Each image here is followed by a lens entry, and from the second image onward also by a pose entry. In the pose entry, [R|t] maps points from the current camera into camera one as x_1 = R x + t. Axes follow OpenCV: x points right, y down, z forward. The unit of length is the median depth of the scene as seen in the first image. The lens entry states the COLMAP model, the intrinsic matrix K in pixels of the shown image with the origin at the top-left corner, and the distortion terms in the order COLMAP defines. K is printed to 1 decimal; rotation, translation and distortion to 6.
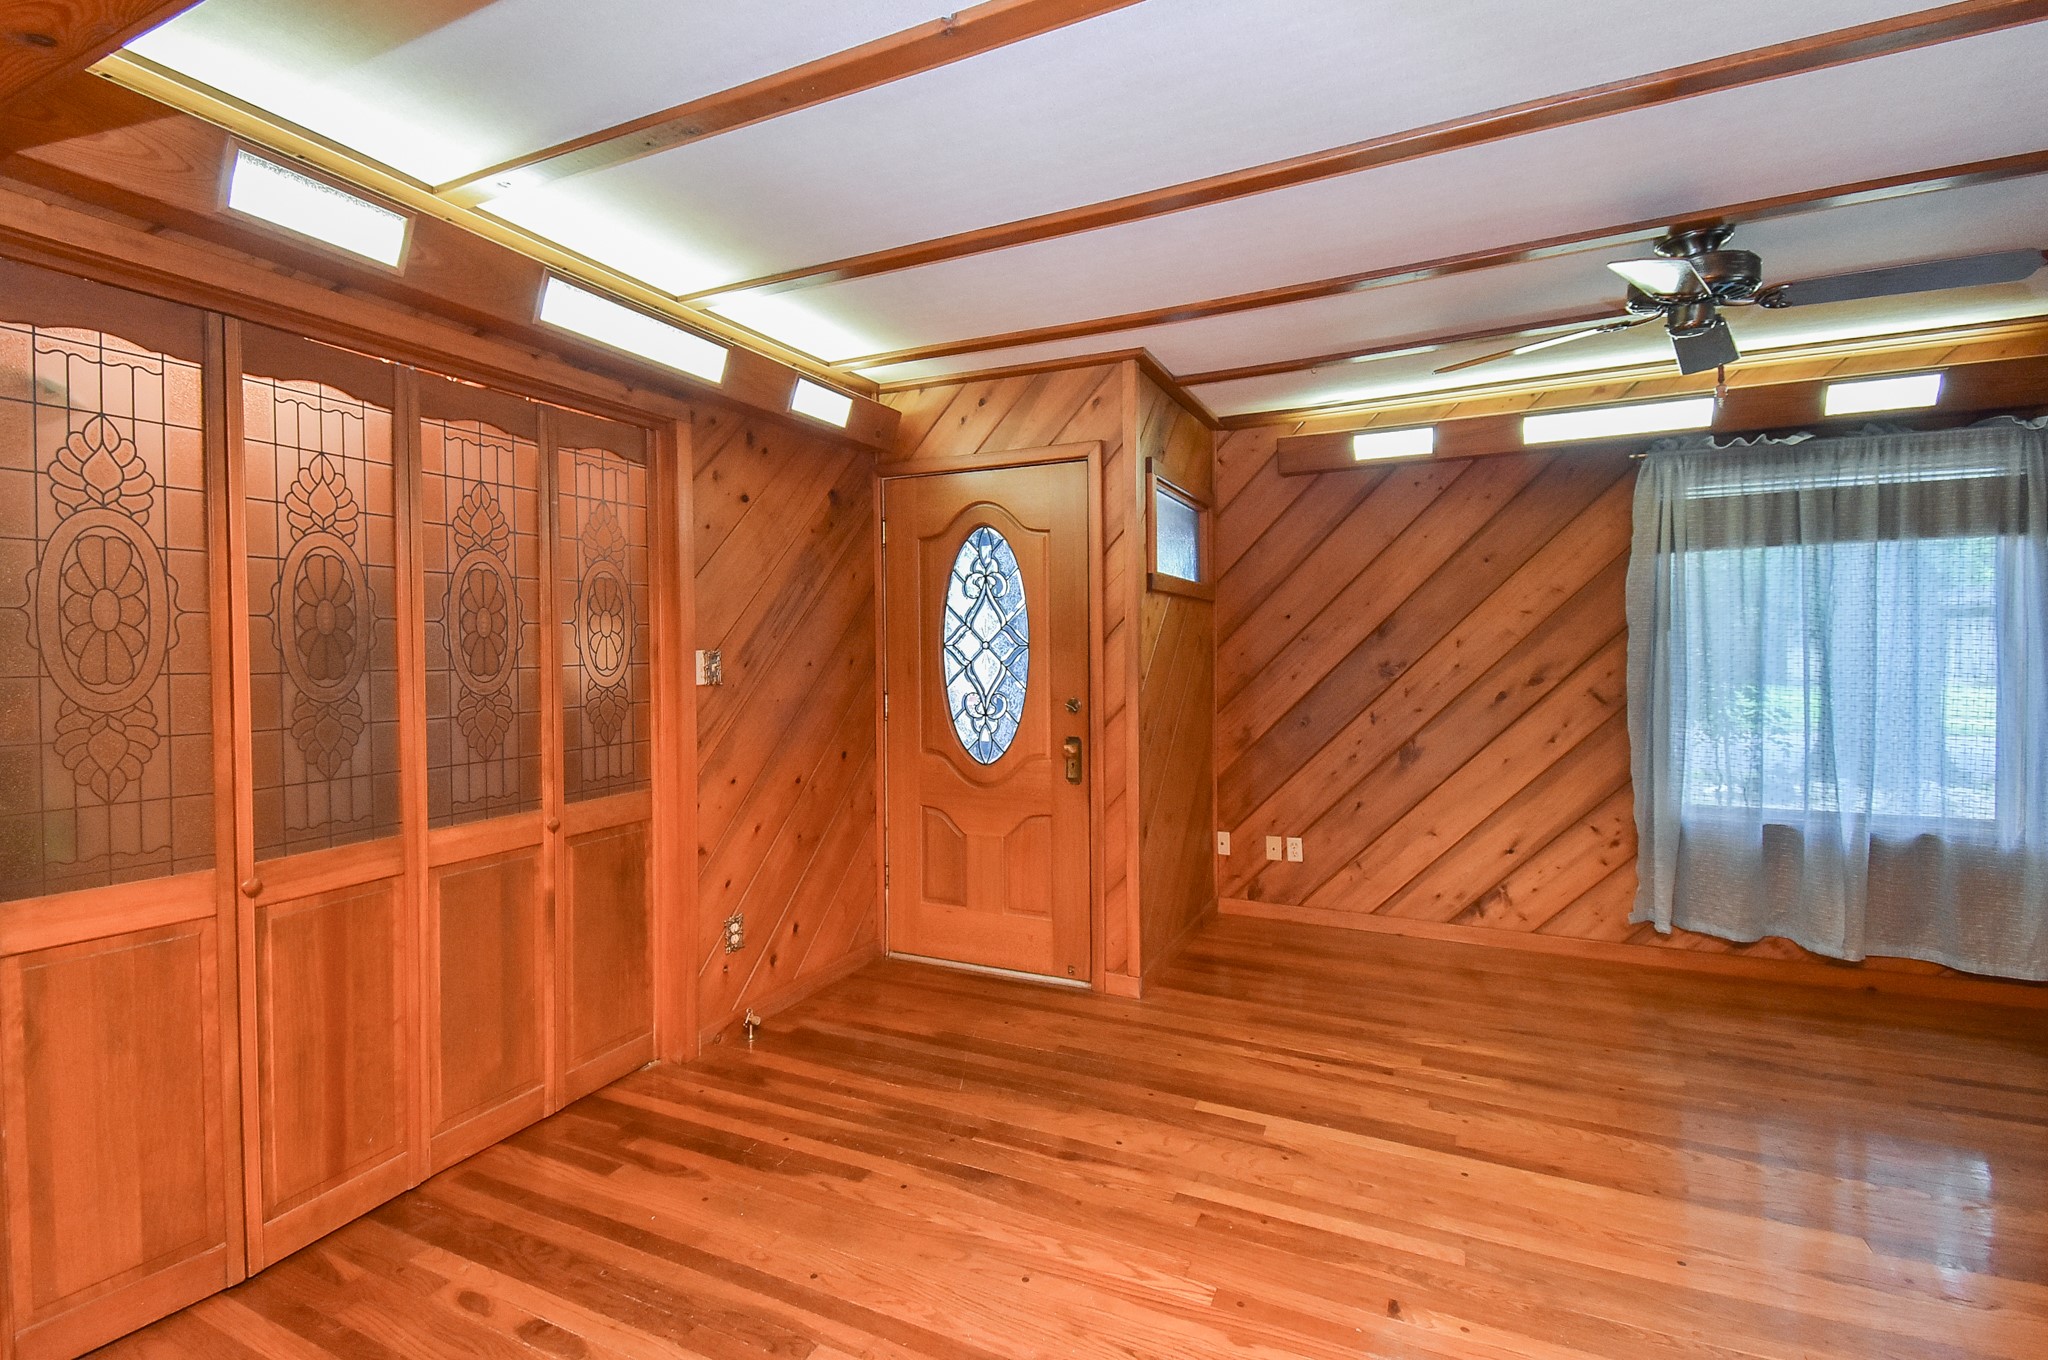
lens RADIAL K [[923.6, 0, 1016.6], [0, 923.6, 665.0], [0, 0, 1]] dist [0.046444, -0.026923]
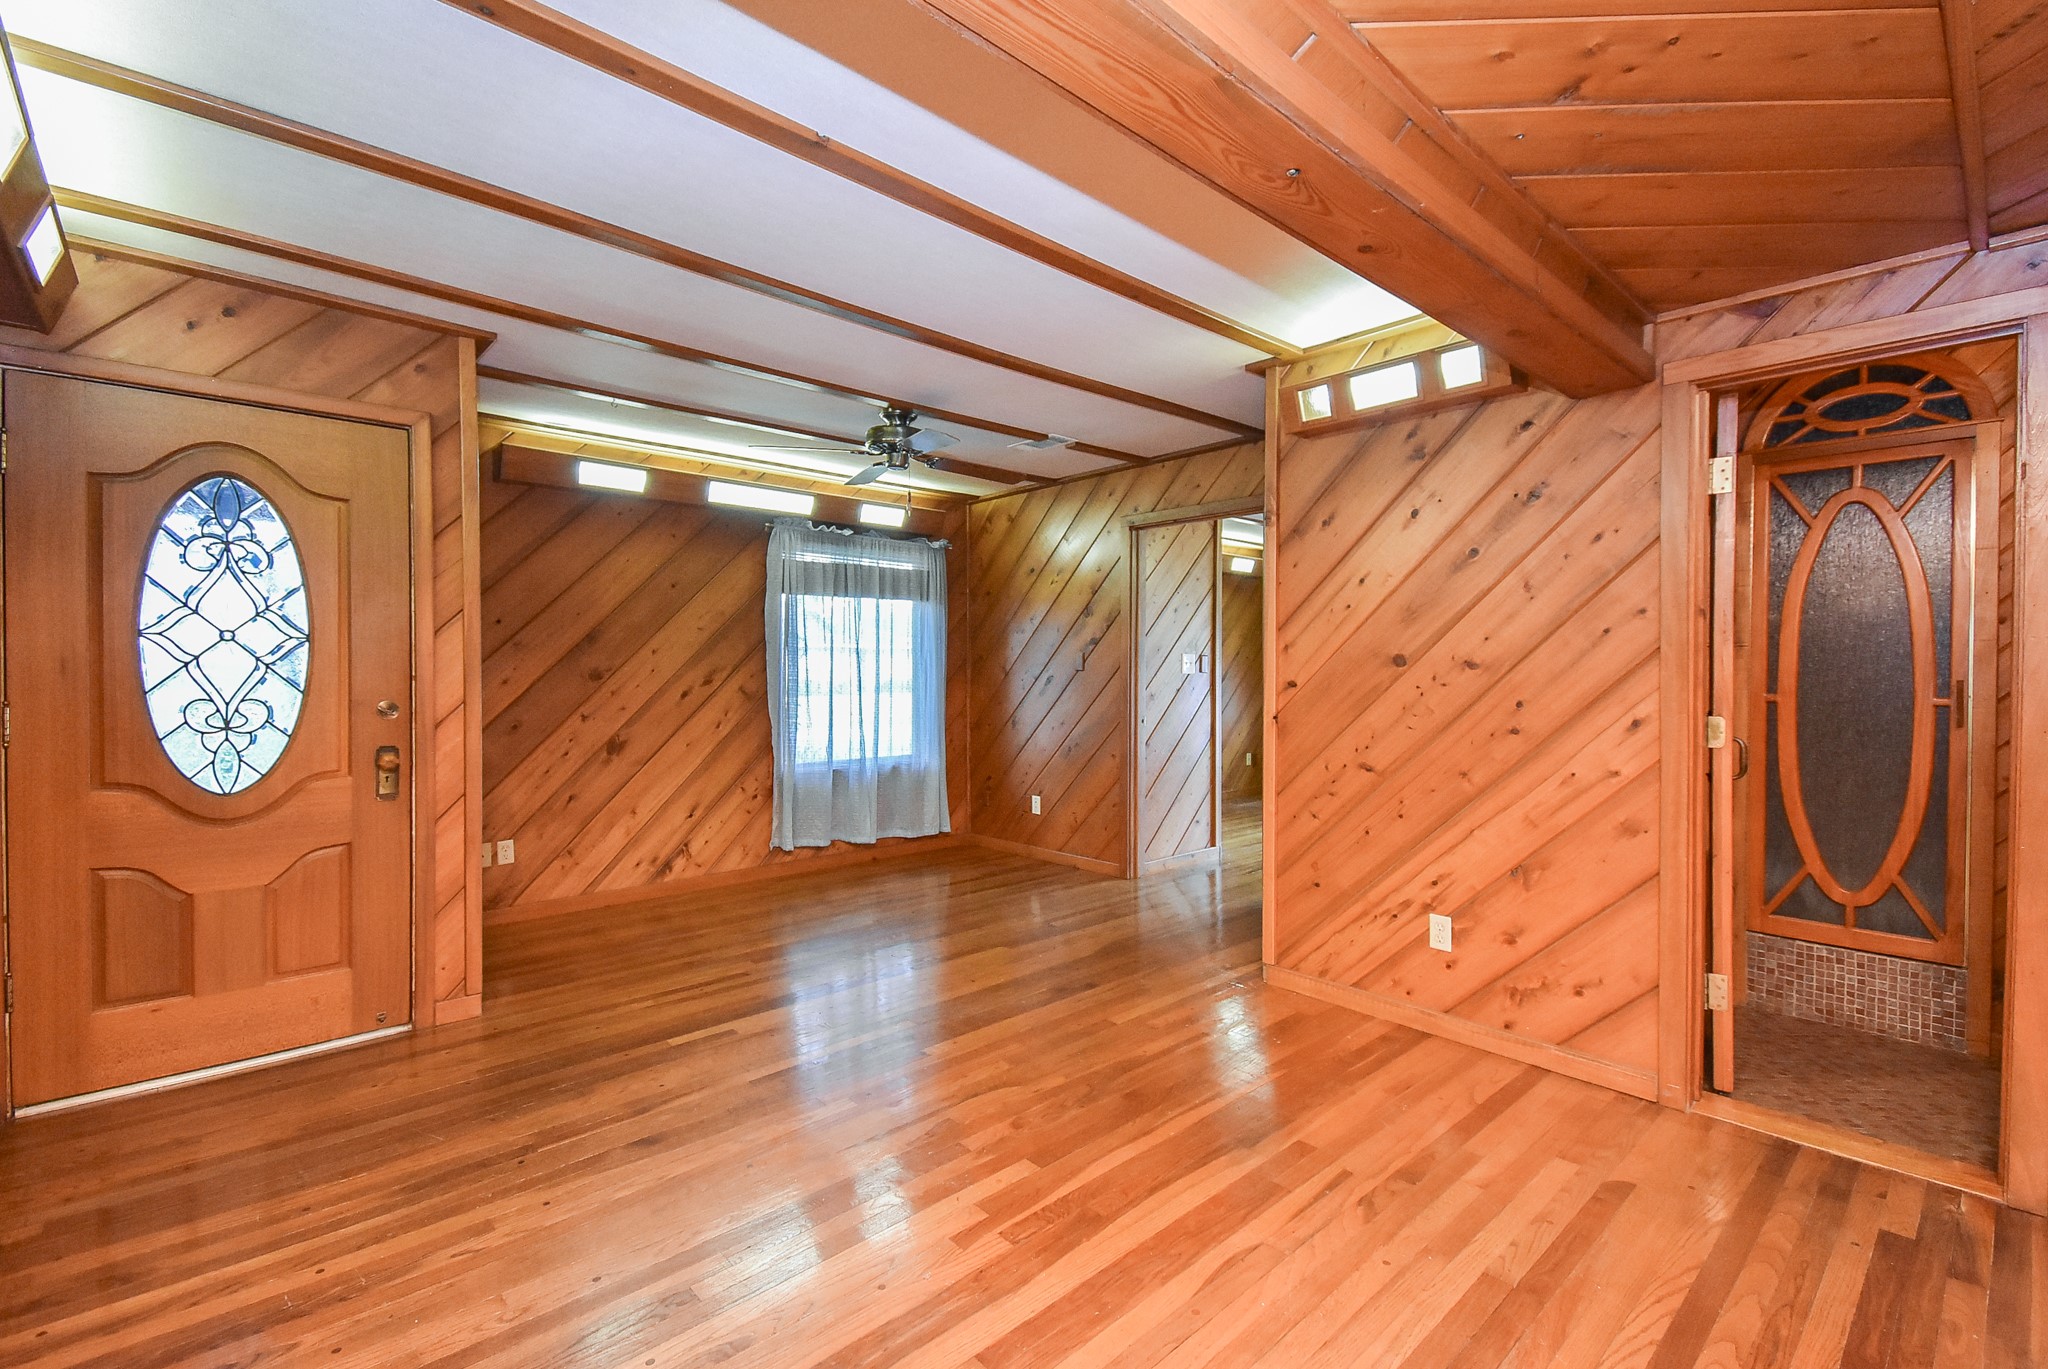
lens RADIAL K [[904.4, 0, 1010.2], [0, 904.4, 681.5], [0, 0, 1]] dist [0.053209, -0.028697]
pose [[0.378605, -0.001996, 0.925556, -0.496648], [0.013028, 0.999910, -0.003173, 0.027471], [-0.925467, 0.013259, 0.378597, 0.132719]]
